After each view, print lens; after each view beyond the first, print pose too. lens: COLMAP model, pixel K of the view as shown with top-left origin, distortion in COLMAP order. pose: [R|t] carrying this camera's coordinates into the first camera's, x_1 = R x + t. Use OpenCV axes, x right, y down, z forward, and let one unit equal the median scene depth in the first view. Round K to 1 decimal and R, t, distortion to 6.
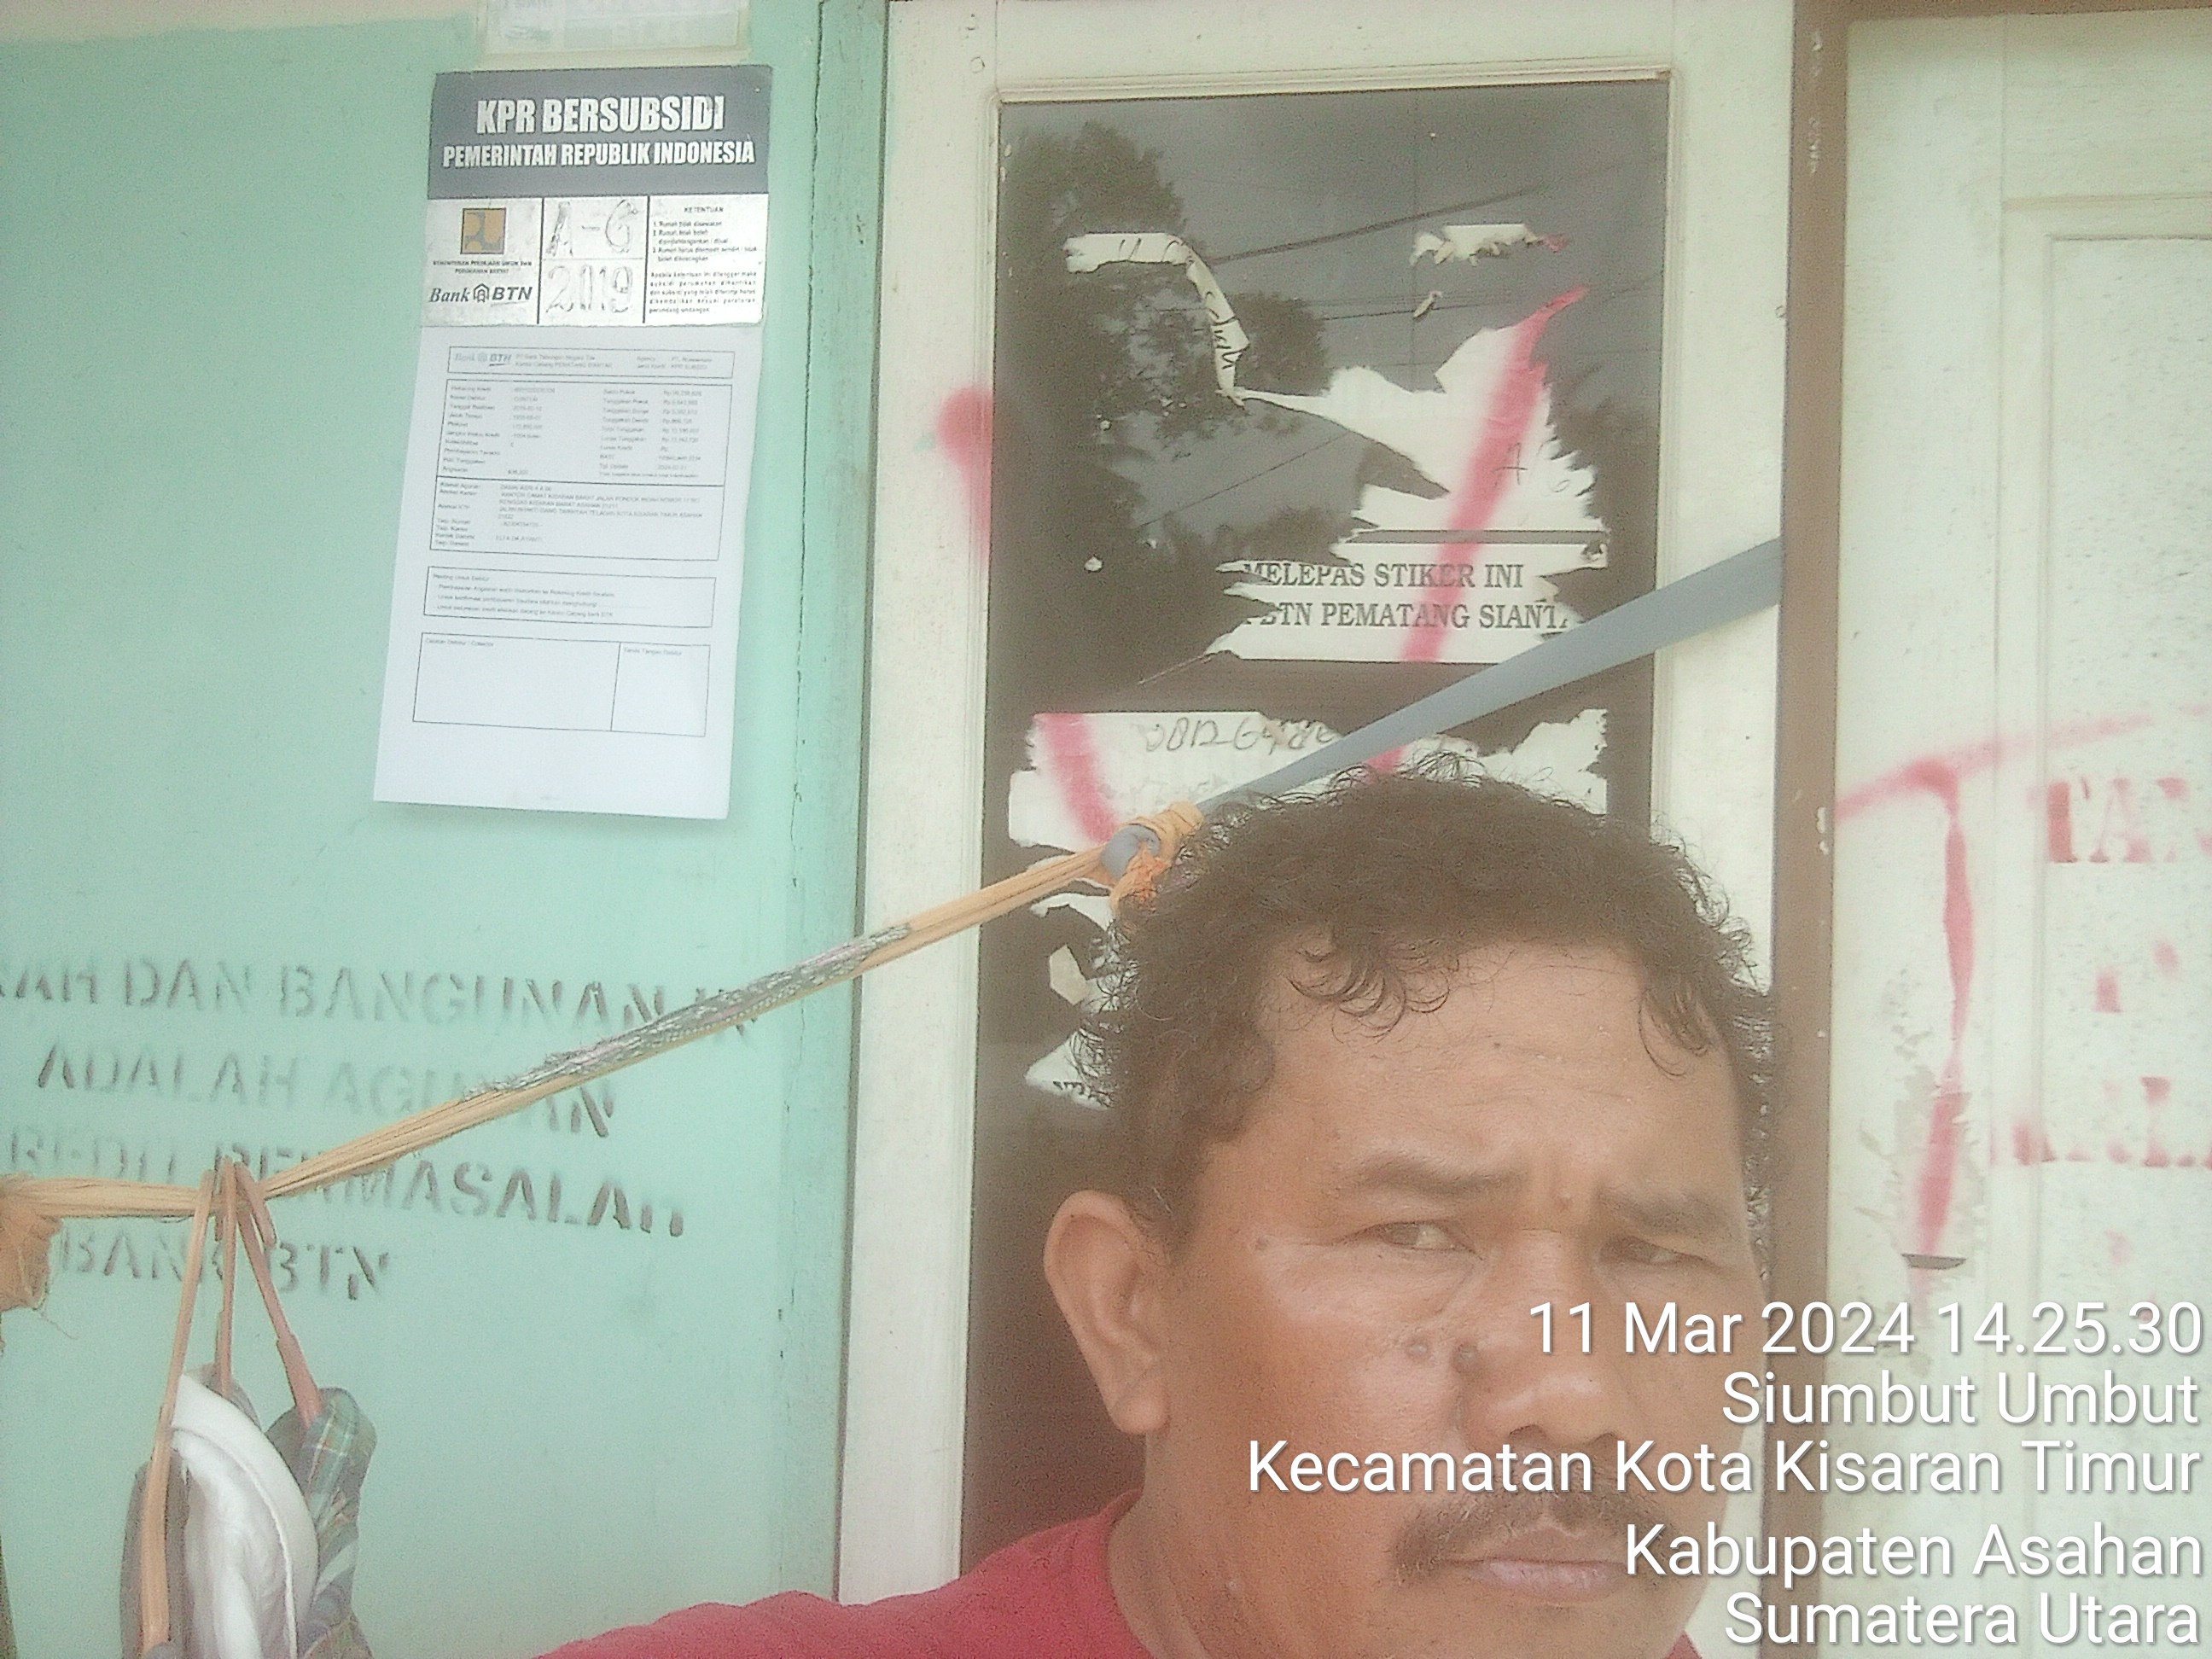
lens RADIAL K [[1847.4, 0, 1271.2], [0, 1847.4, 827.0], [0, 0, 1]] dist [-0.004113, -0.009210]
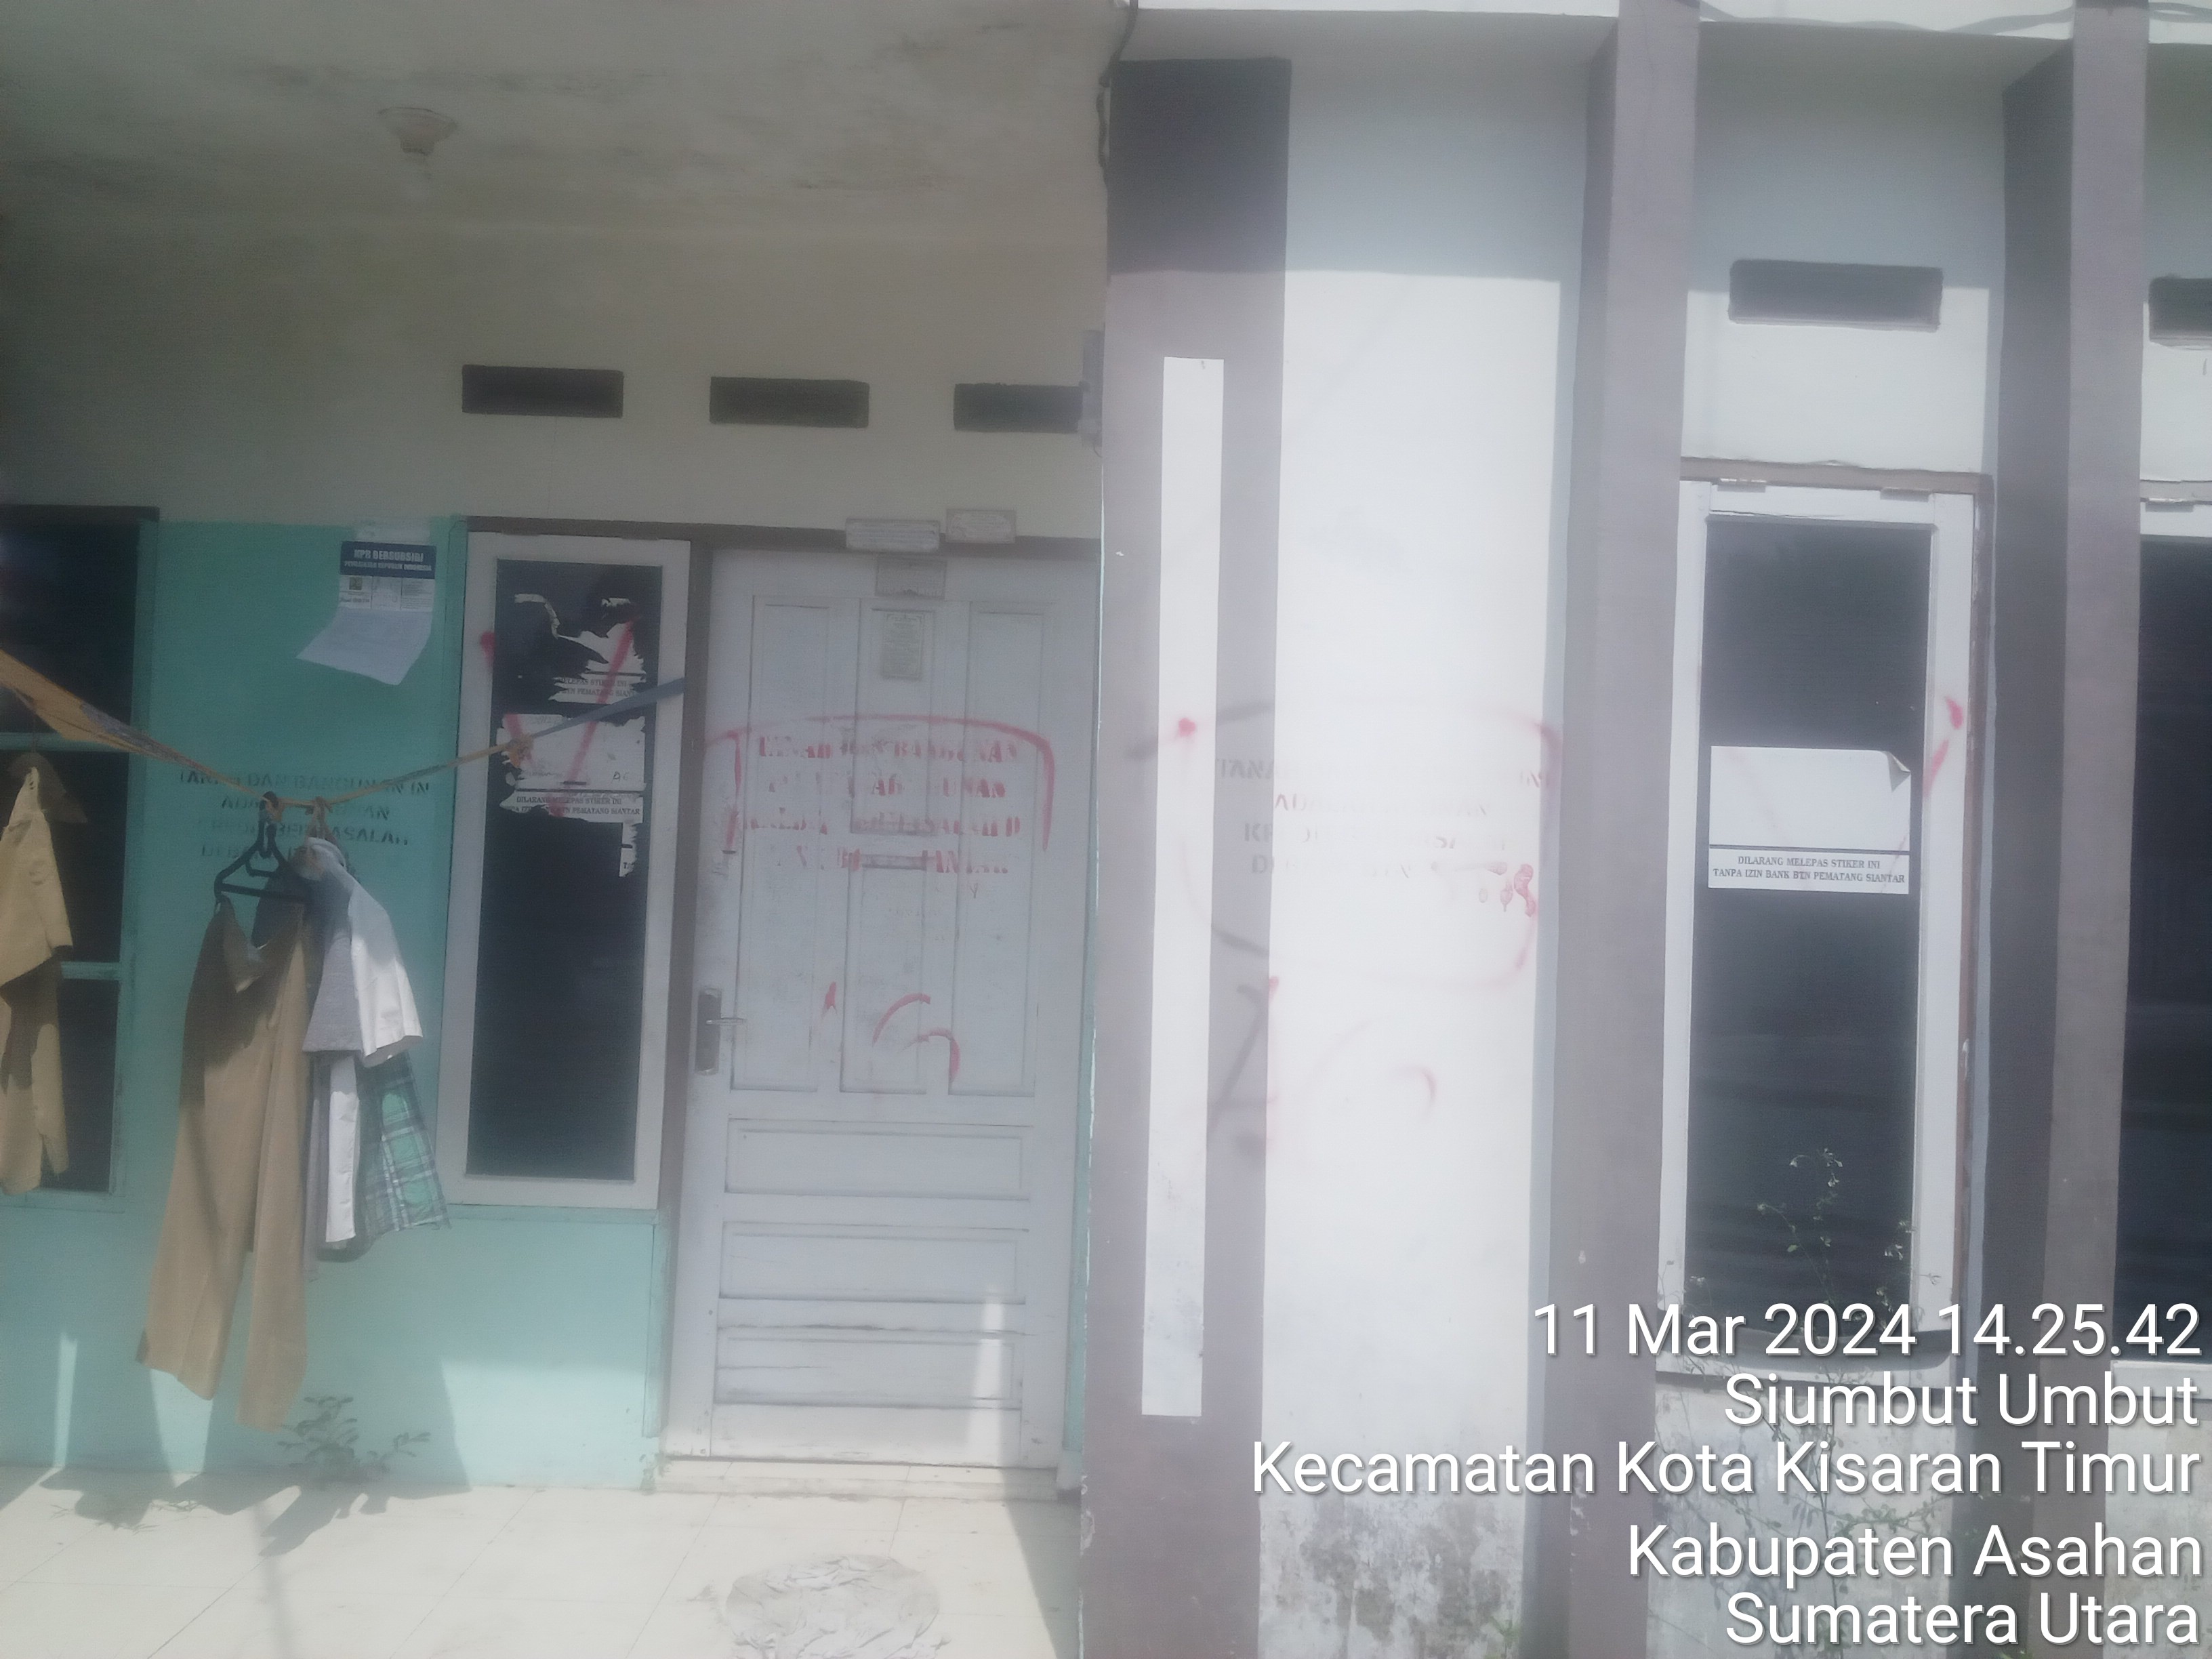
lens RADIAL K [[1853.0, 0, 1106.0], [0, 1853.0, 829.5], [0, 0, 1]] dist [0.075921, -0.130239]
pose [[0.988590, 0.015810, 0.149801, 0.568645], [-0.015040, 0.999867, -0.006273, 0.198507], [-0.149881, 0.003949, 0.988696, -3.238482]]
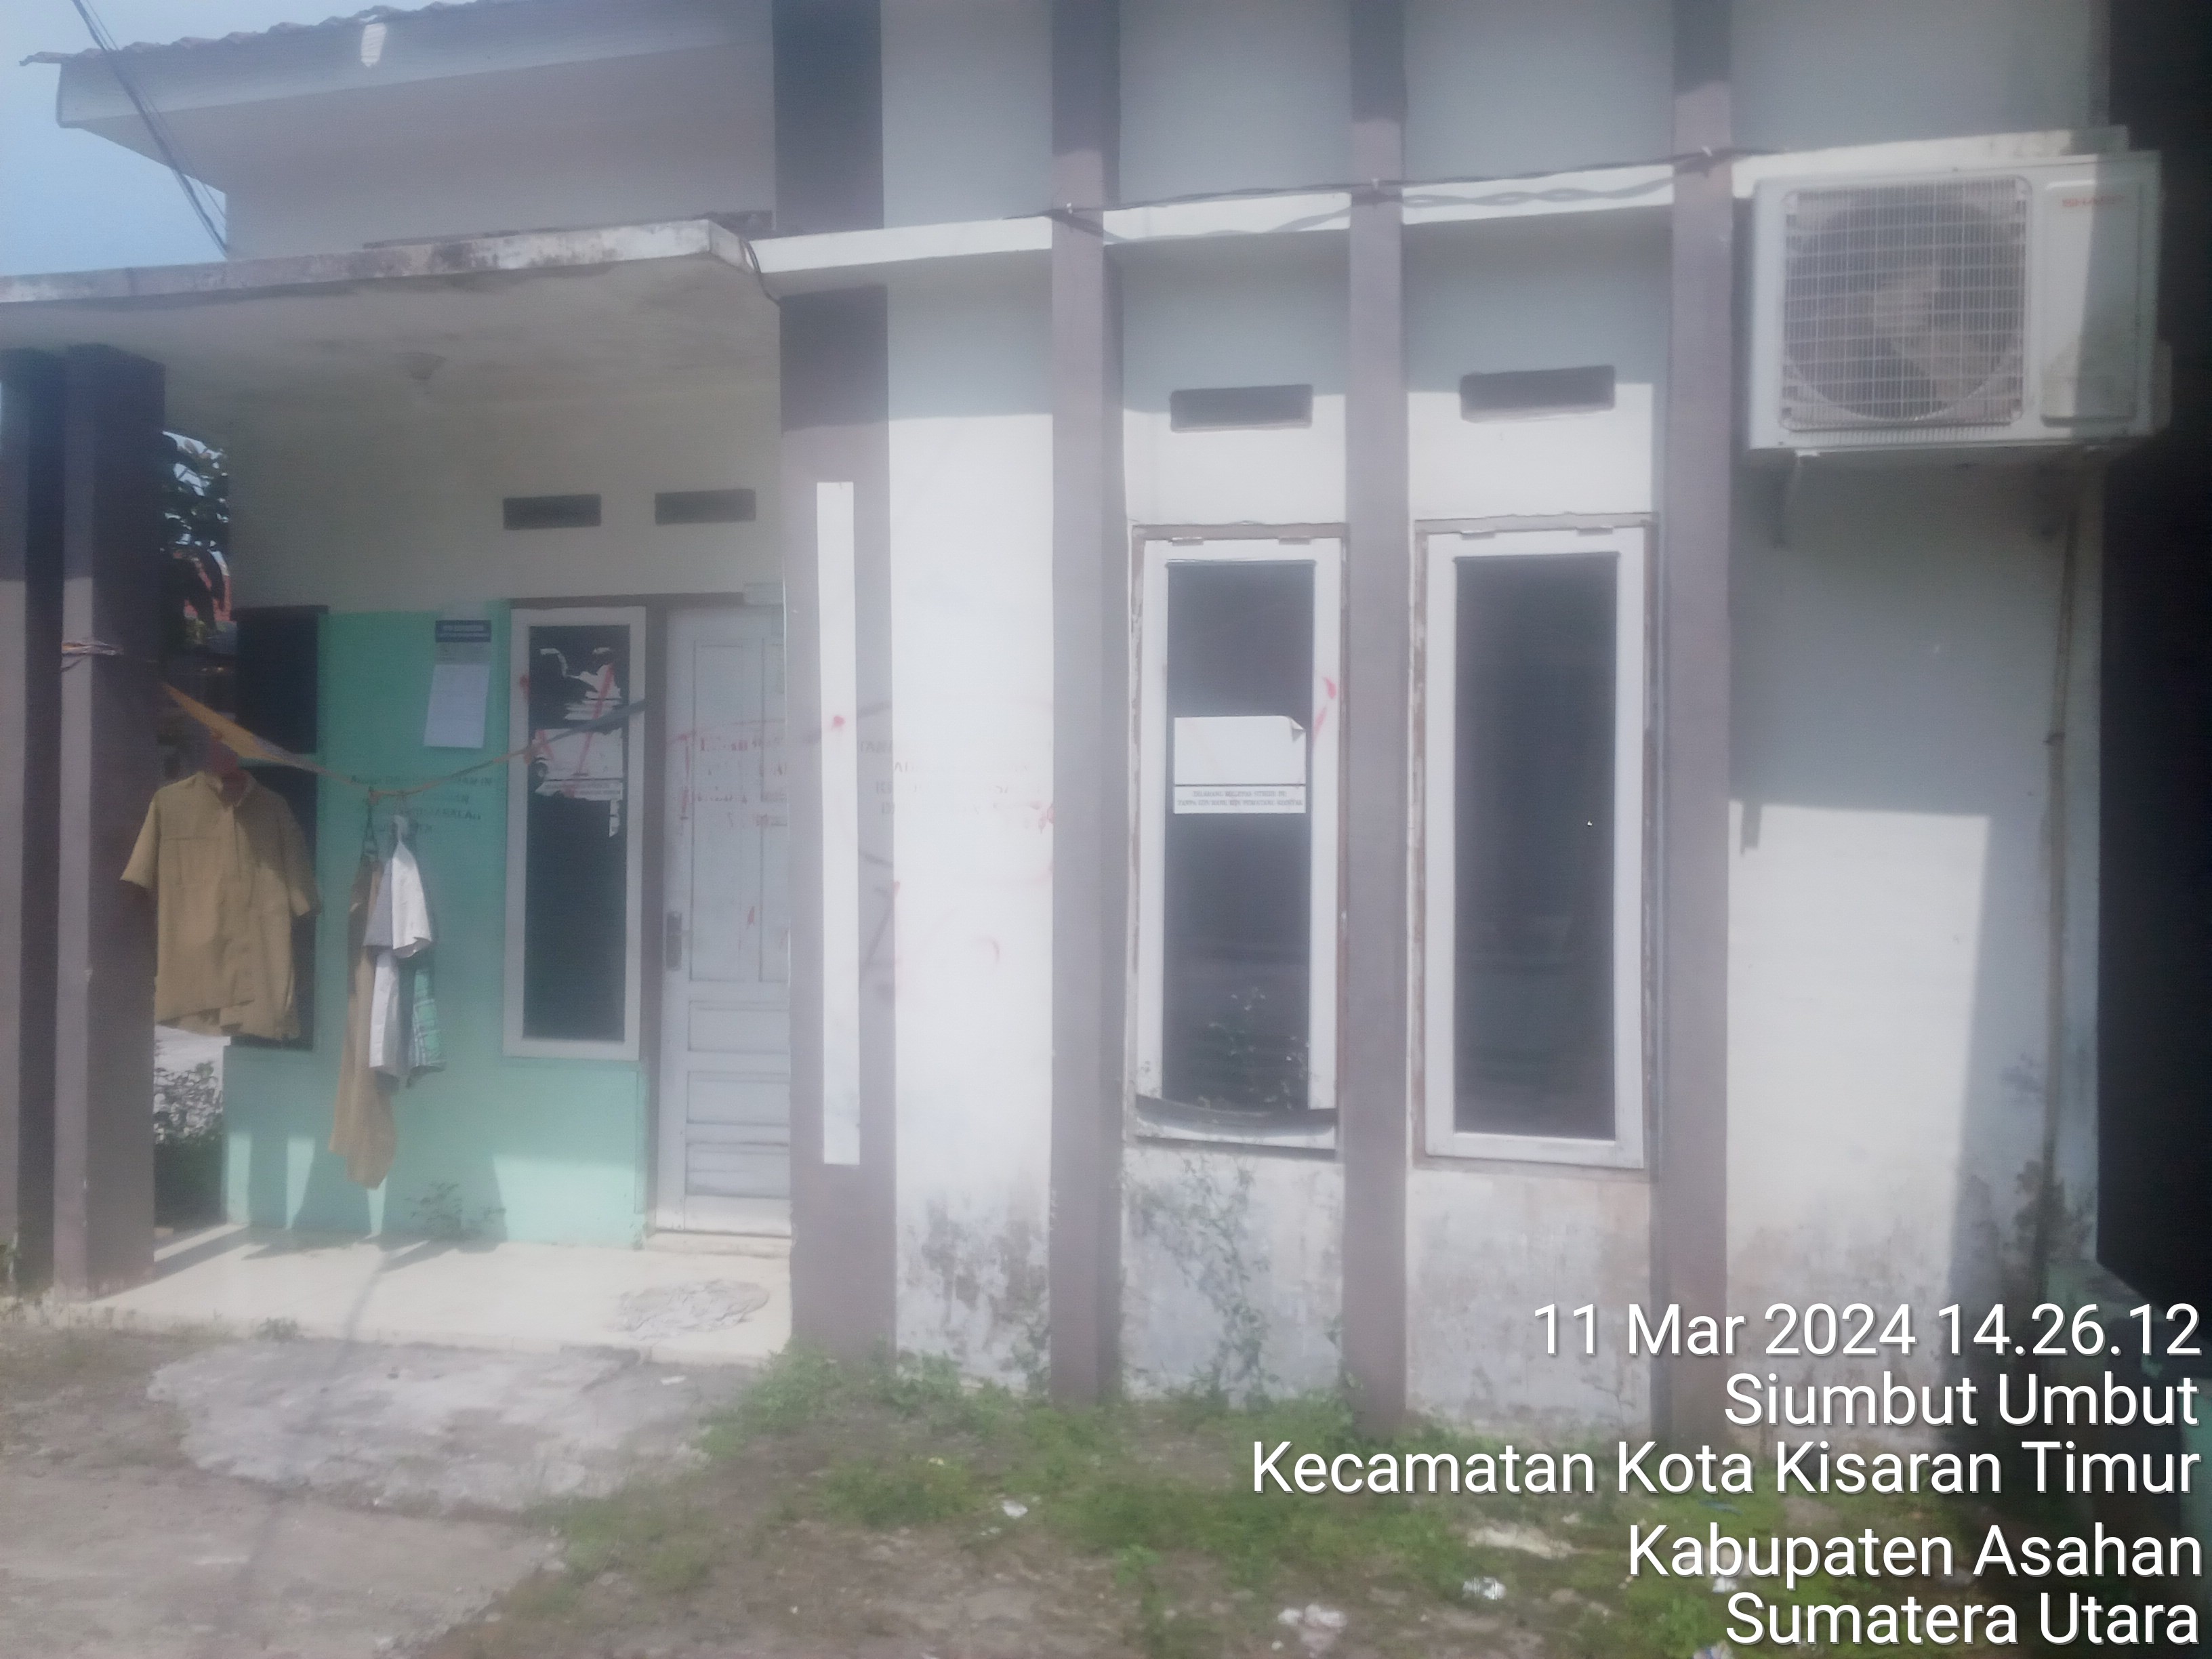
lens RADIAL K [[1846.3, 0, 1114.2], [0, 1846.3, 831.4], [0, 0, 1]] dist [0.039264, -0.006172]
pose [[0.996351, -0.017631, -0.083507, 2.260581], [0.017840, 0.999839, 0.001757, 0.294503], [0.083462, -0.003240, 0.996506, -4.884117]]
